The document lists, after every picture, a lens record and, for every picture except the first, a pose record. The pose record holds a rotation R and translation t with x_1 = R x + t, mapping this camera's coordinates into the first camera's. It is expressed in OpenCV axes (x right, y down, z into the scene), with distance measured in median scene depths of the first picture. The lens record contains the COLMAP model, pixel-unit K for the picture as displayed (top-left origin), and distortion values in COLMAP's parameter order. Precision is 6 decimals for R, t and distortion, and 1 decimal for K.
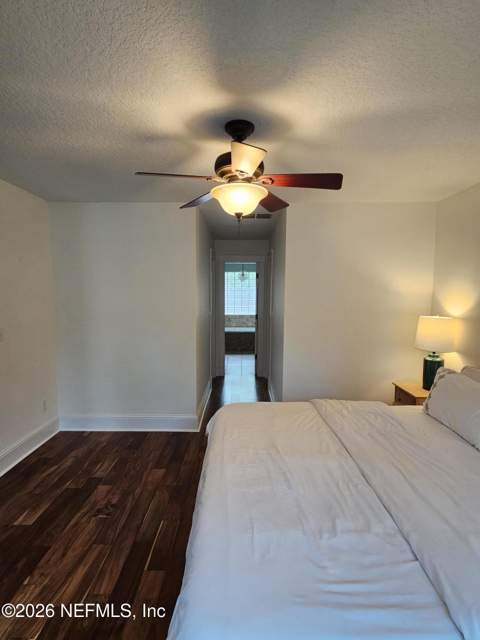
lens RADIAL K [[332.5, 0, 237.2], [0, 332.5, 323.9], [0, 0, 1]] dist [-0.000987, -0.000429]
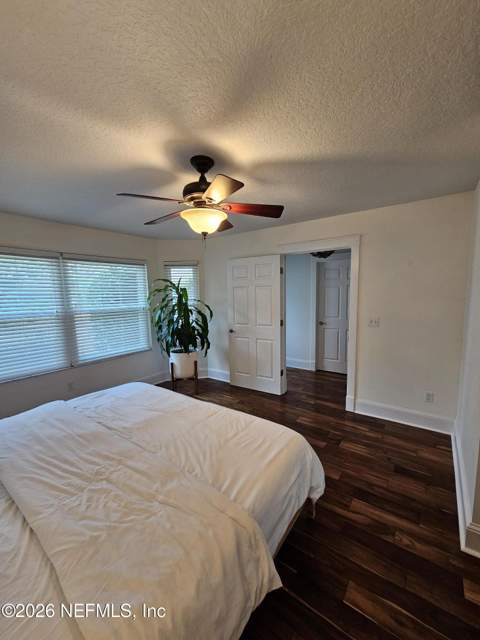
lens RADIAL K [[263.1, 0, 239.9], [0, 263.1, 324.0], [0, 0, 1]] dist [0.001789, 0.000218]
pose [[-0.582728, 0.113704, -0.804673, 0.571074], [-0.045591, 0.984030, 0.172064, -0.134594], [0.811387, 0.136952, -0.568238, 1.292815]]
